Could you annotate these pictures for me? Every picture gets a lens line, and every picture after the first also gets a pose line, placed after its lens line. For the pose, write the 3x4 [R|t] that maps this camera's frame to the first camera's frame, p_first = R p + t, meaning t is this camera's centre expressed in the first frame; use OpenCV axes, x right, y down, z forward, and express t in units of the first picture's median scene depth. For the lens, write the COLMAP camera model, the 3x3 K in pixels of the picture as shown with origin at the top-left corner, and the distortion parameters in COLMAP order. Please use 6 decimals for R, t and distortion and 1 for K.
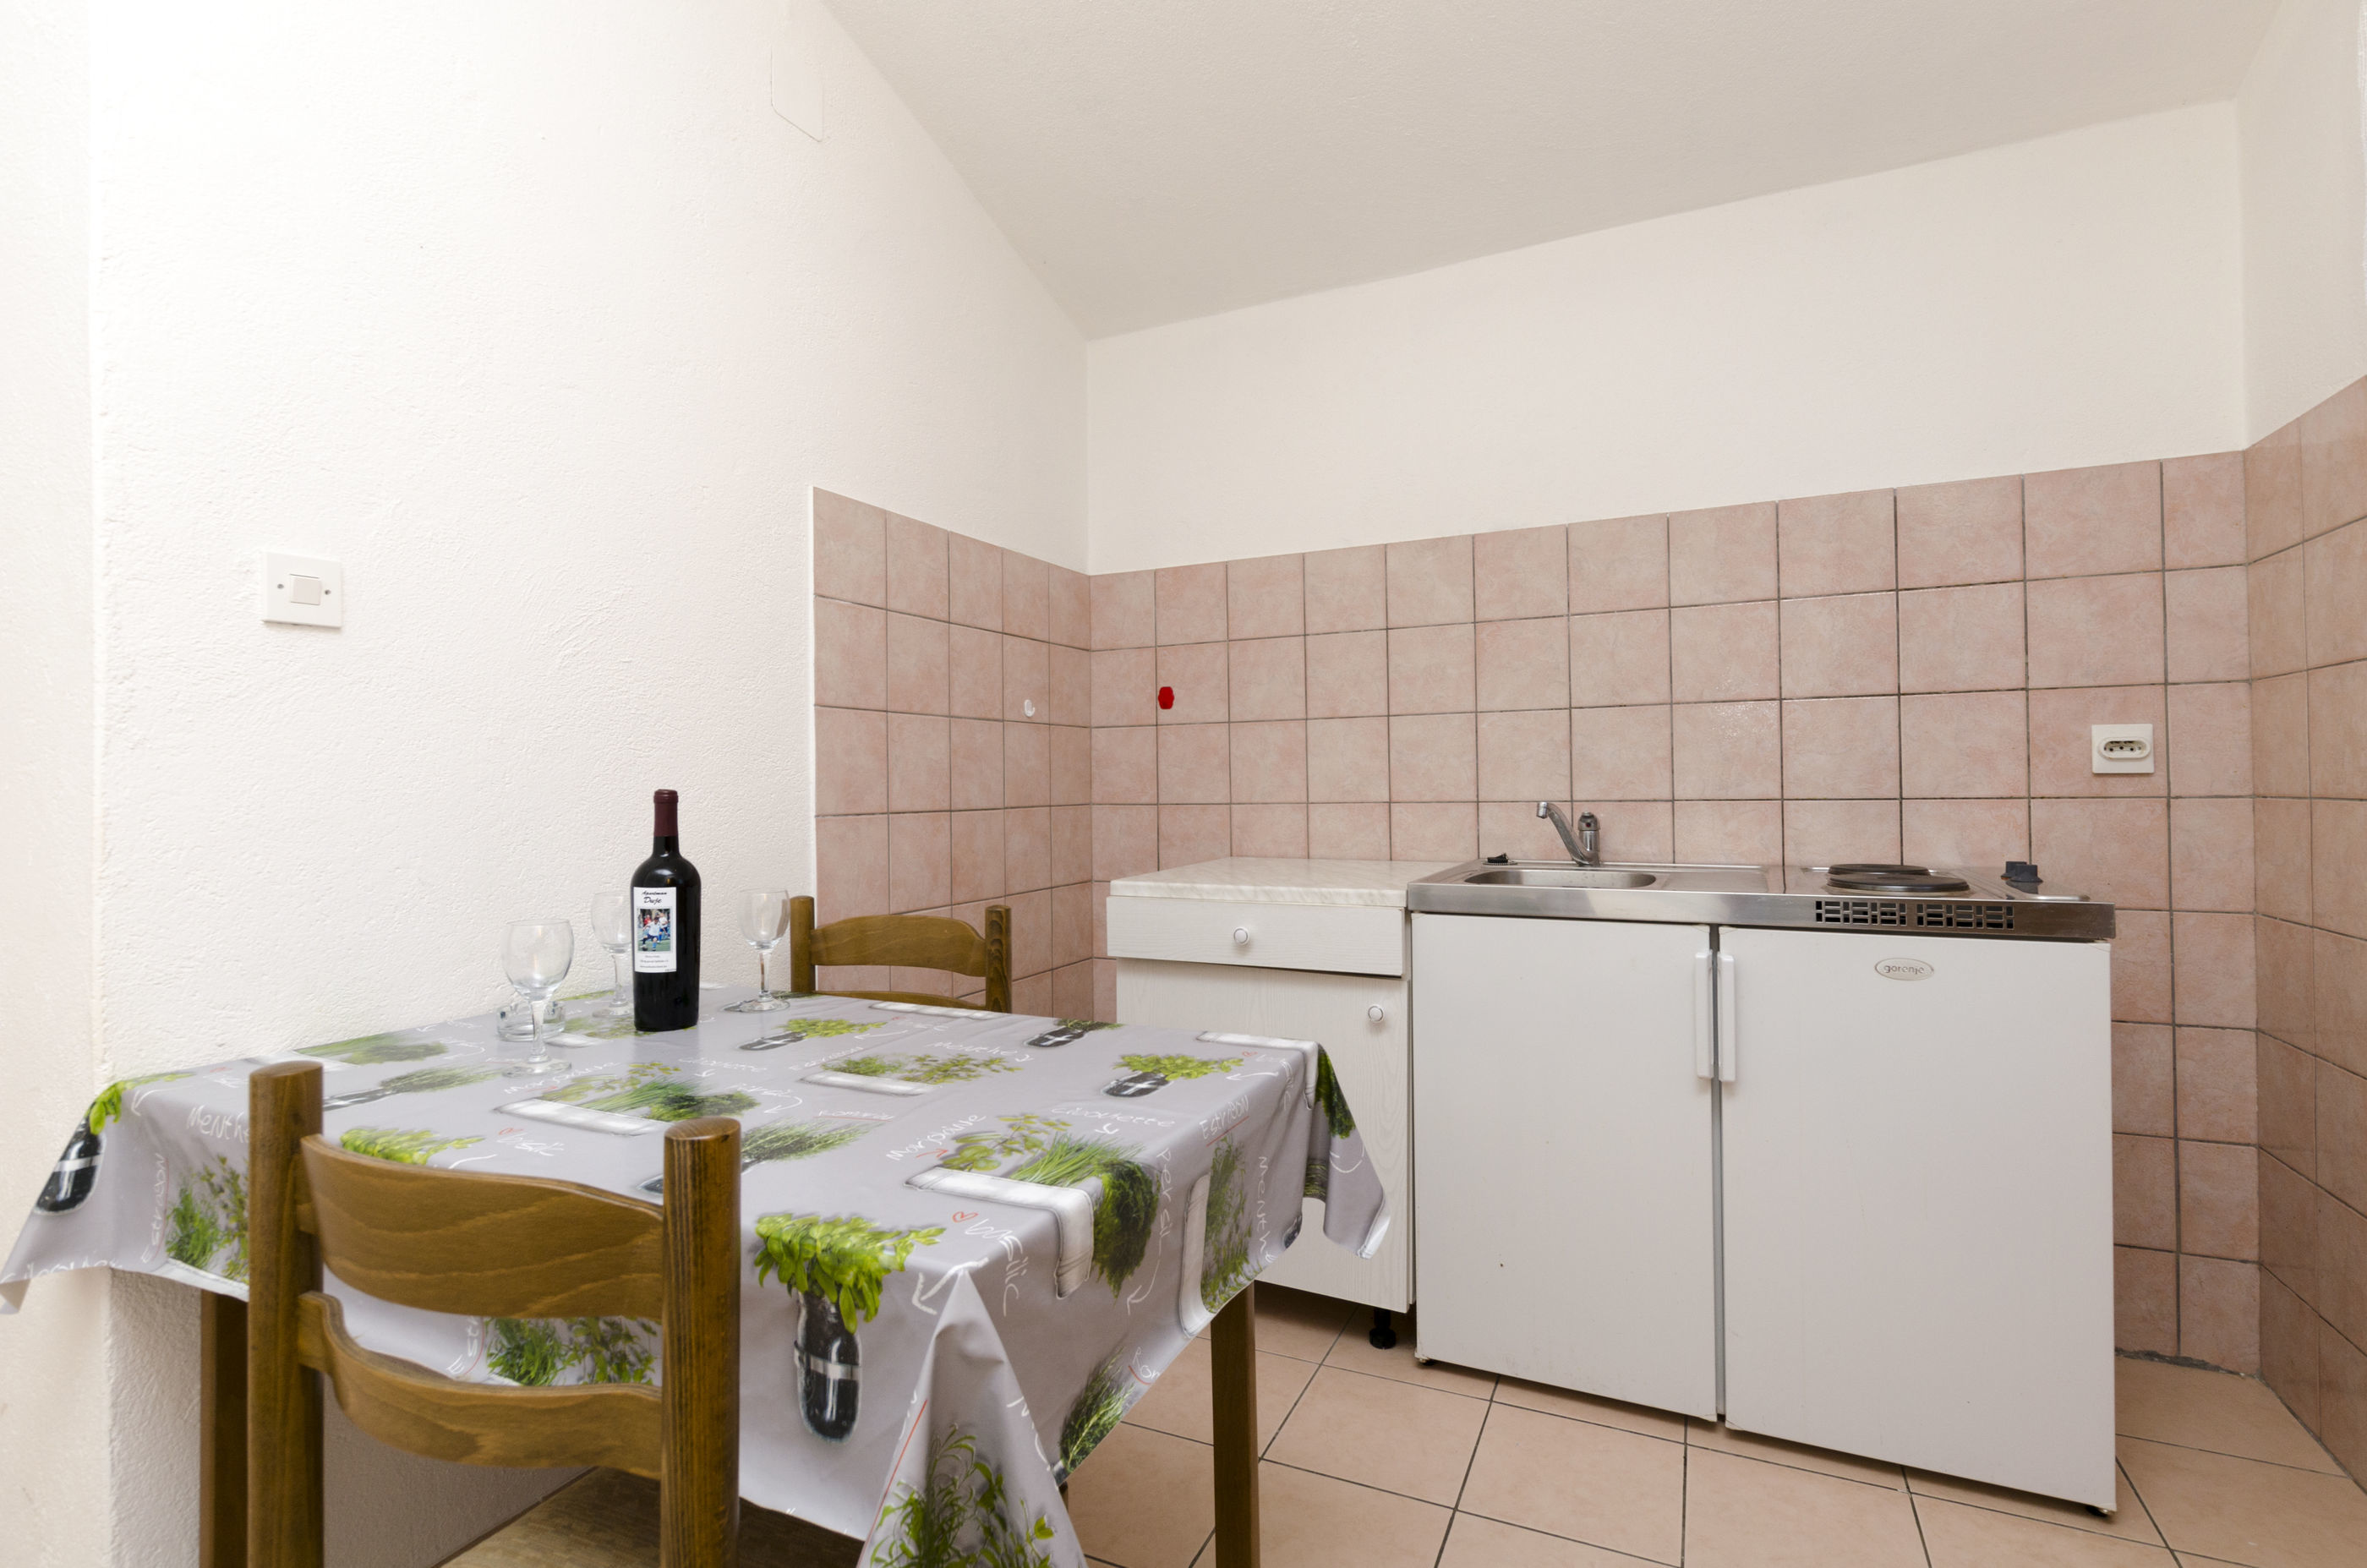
lens RADIAL K [[1121.1, 0, 1195.3], [0, 1121.1, 769.0], [0, 0, 1]] dist [0.003893, -0.001807]
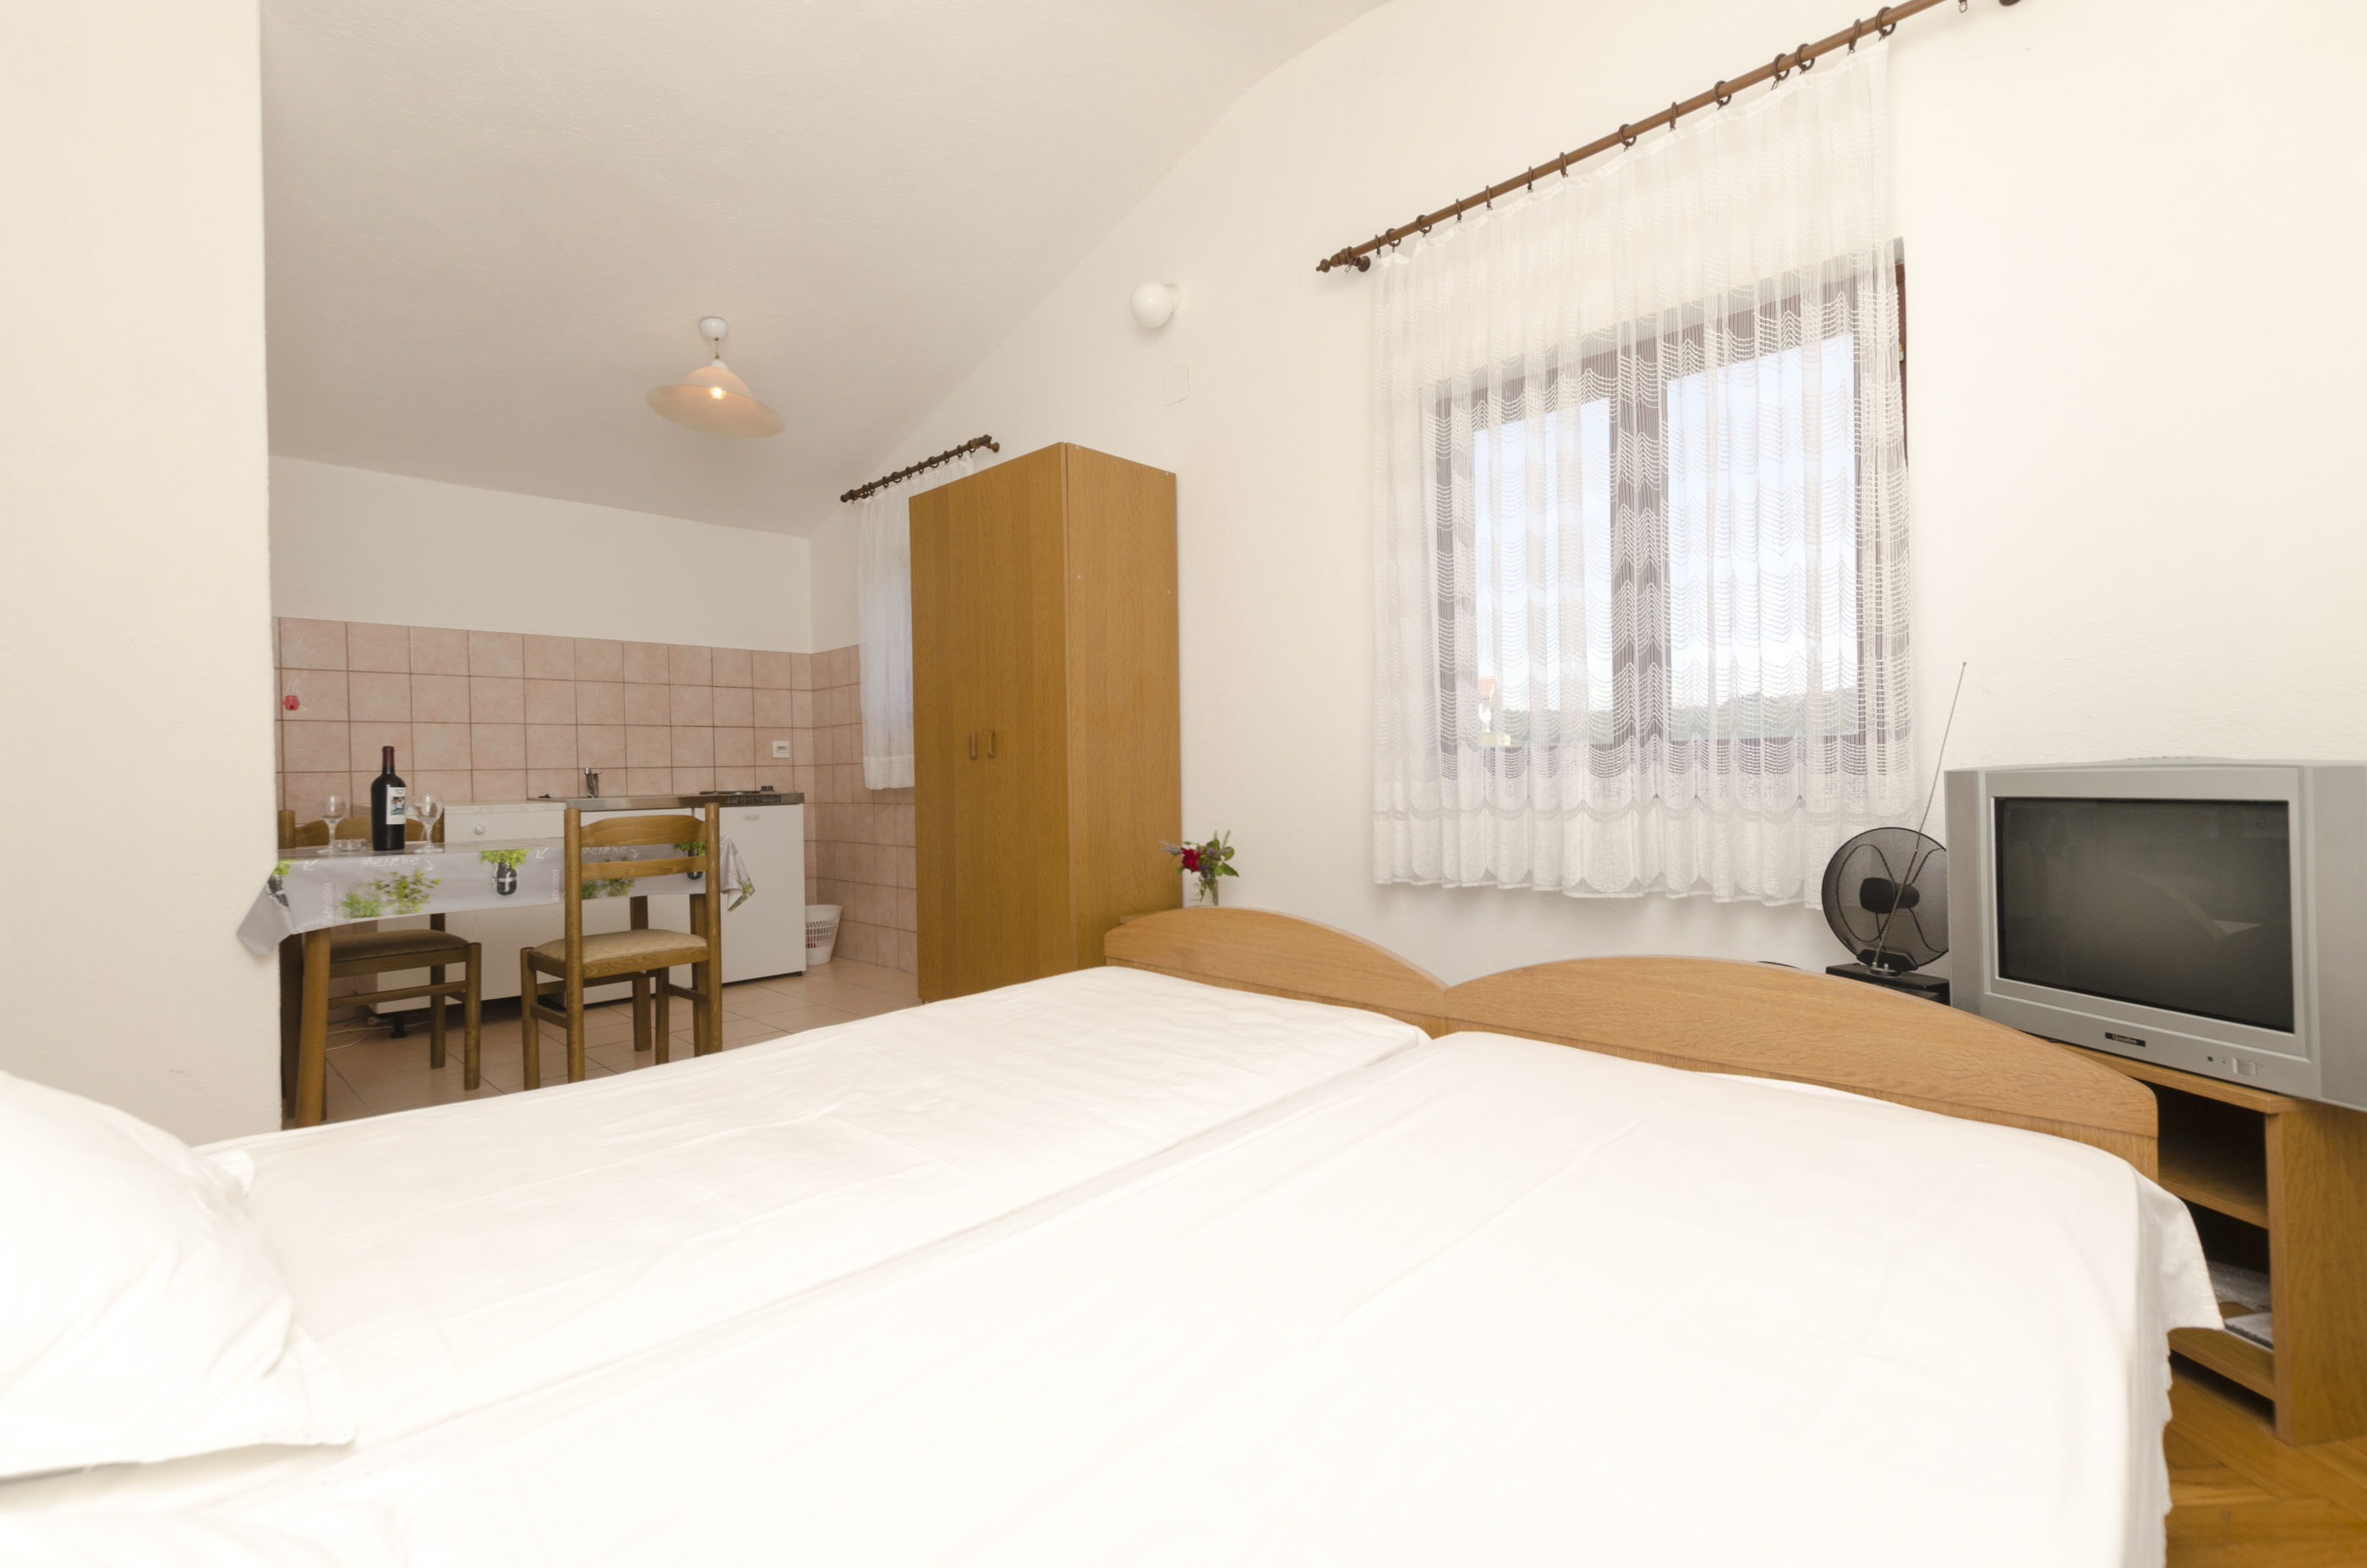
lens RADIAL K [[1027.4, 0, 1196.6], [0, 1027.4, 778.8], [0, 0, 1]] dist [0.009214, -0.005892]
pose [[0.312892, 0.000586, 0.949788, -1.320948], [0.004400, 0.999988, -0.002067, 0.065398], [-0.949778, 0.004826, 0.312886, -0.827525]]
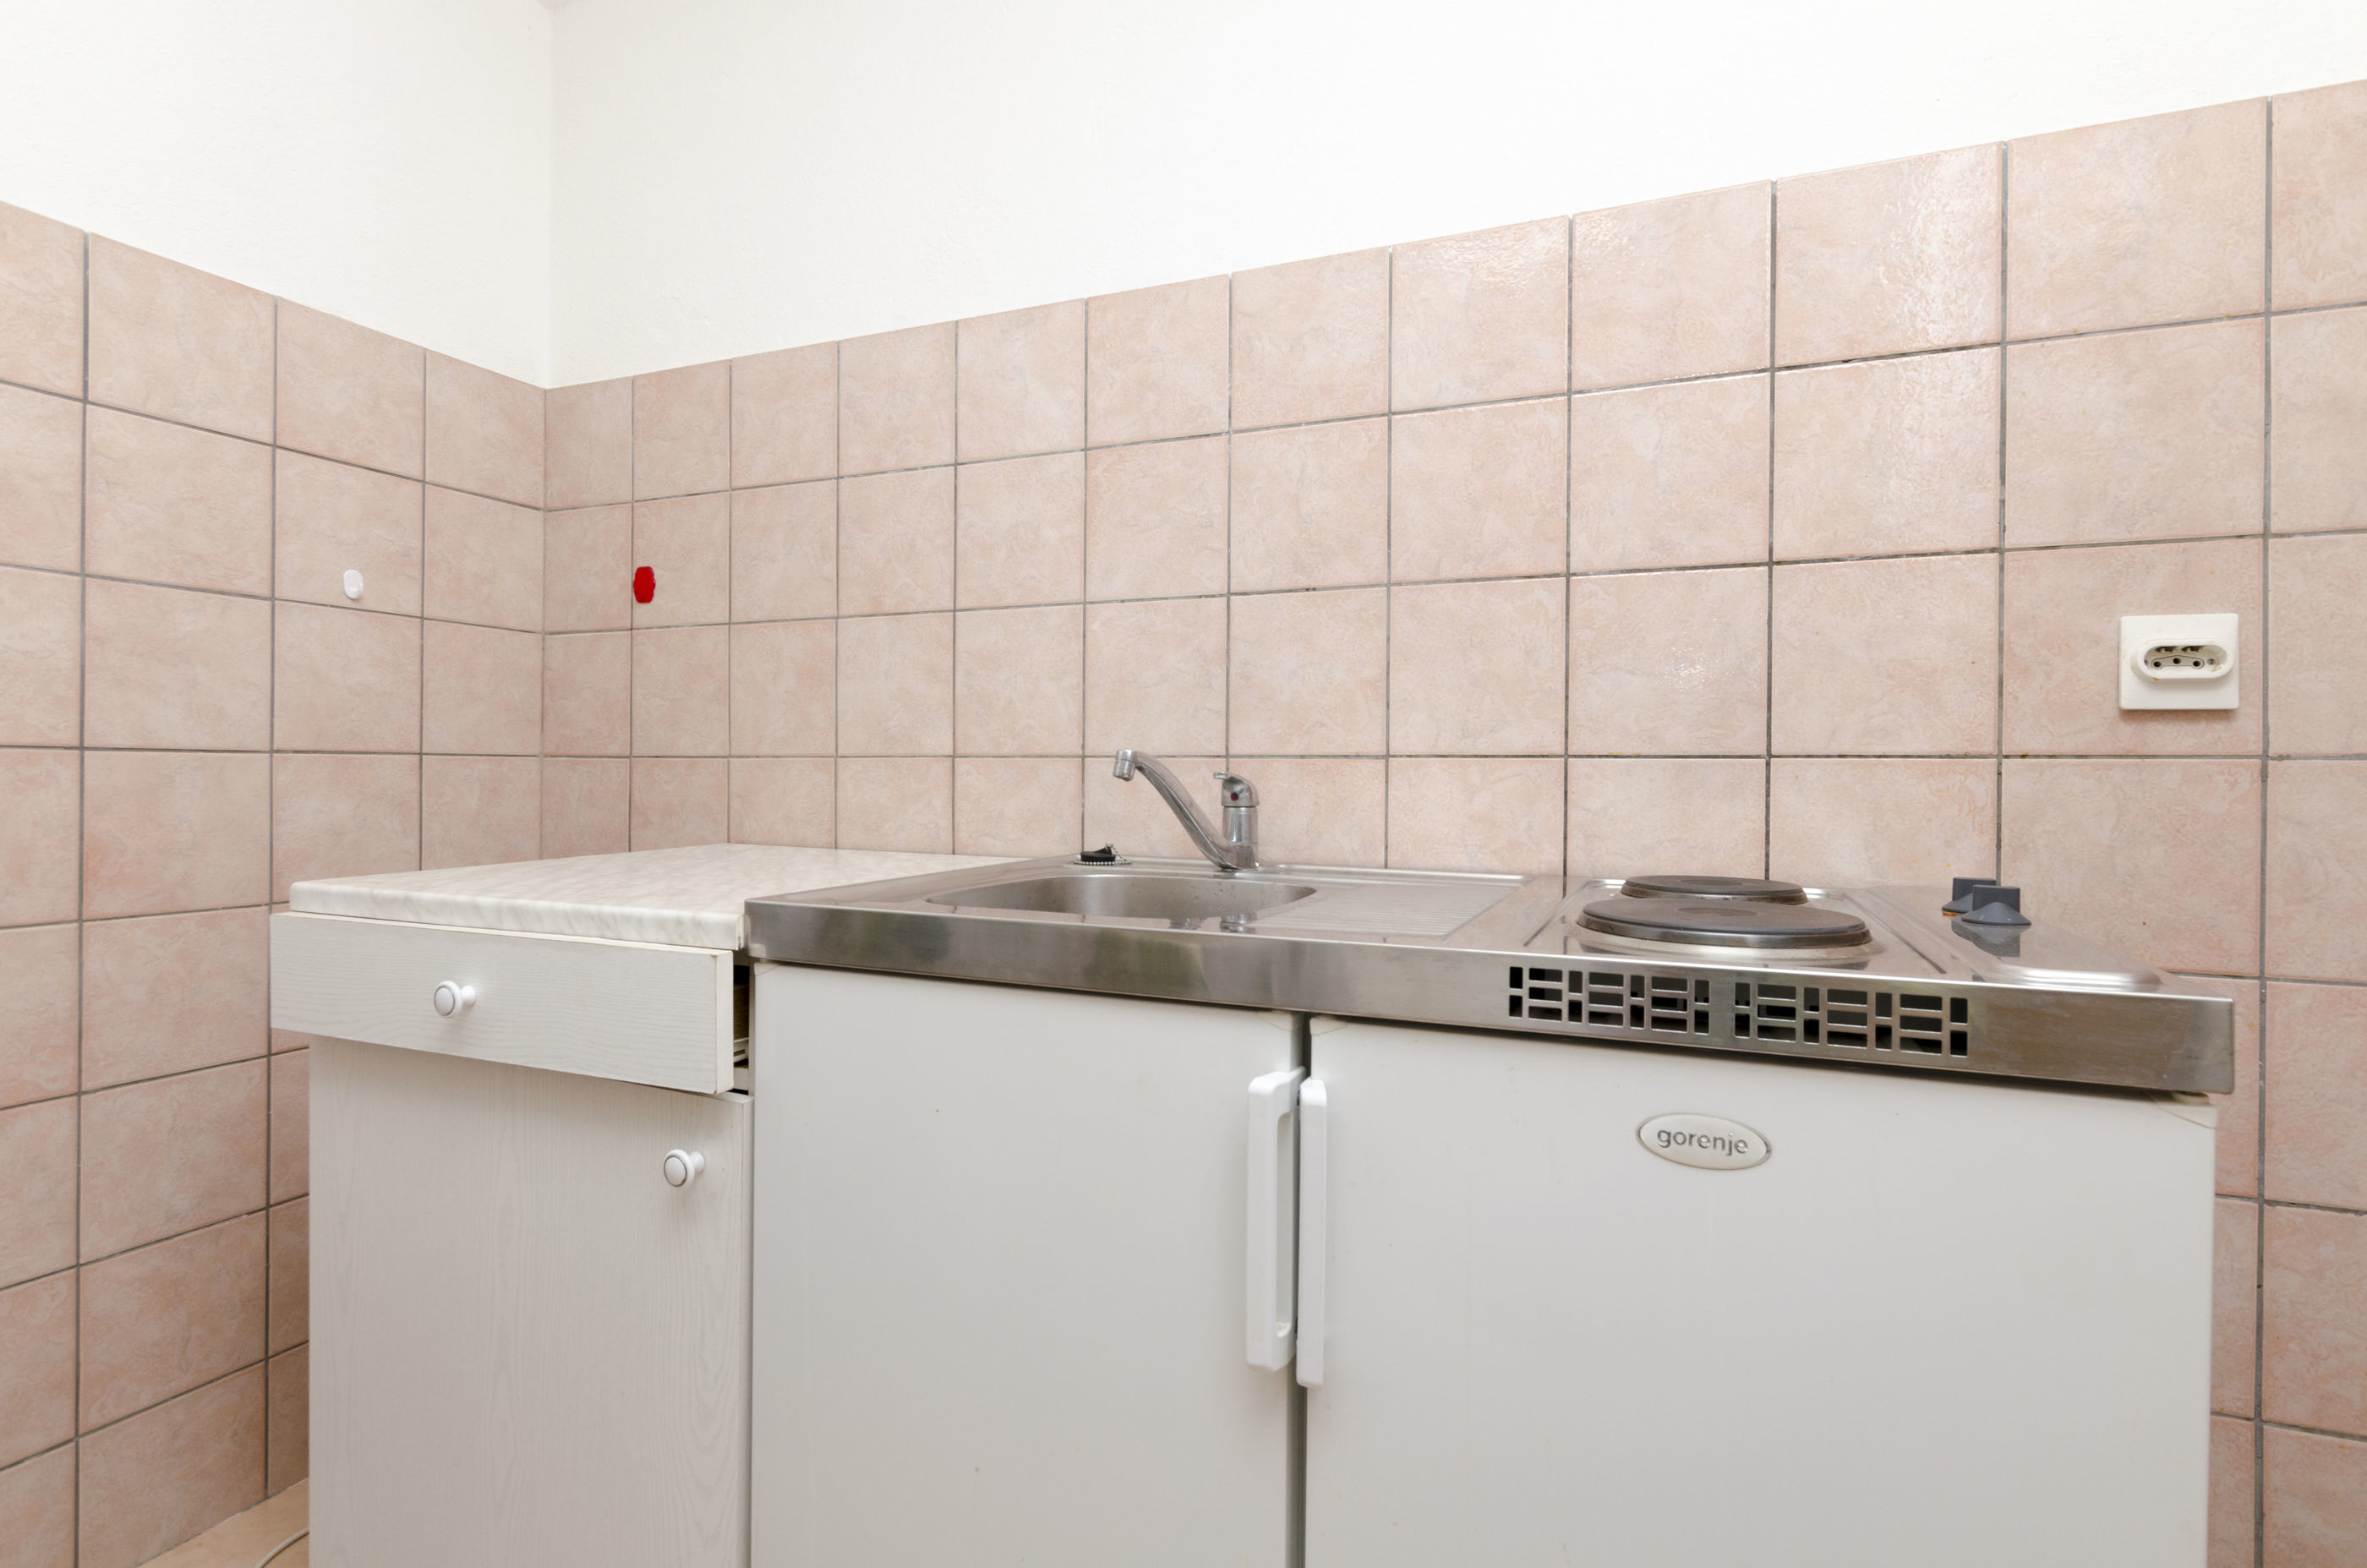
lens RADIAL K [[1168.3, 0, 1194.9], [0, 1168.3, 769.1], [0, 0, 1]] dist [-0.001143, 0.000959]
pose [[0.998627, 0.022331, 0.047395, 0.336035], [-0.022738, 0.999709, 0.008059, 0.035348], [-0.047201, -0.009126, 0.998844, 0.465463]]
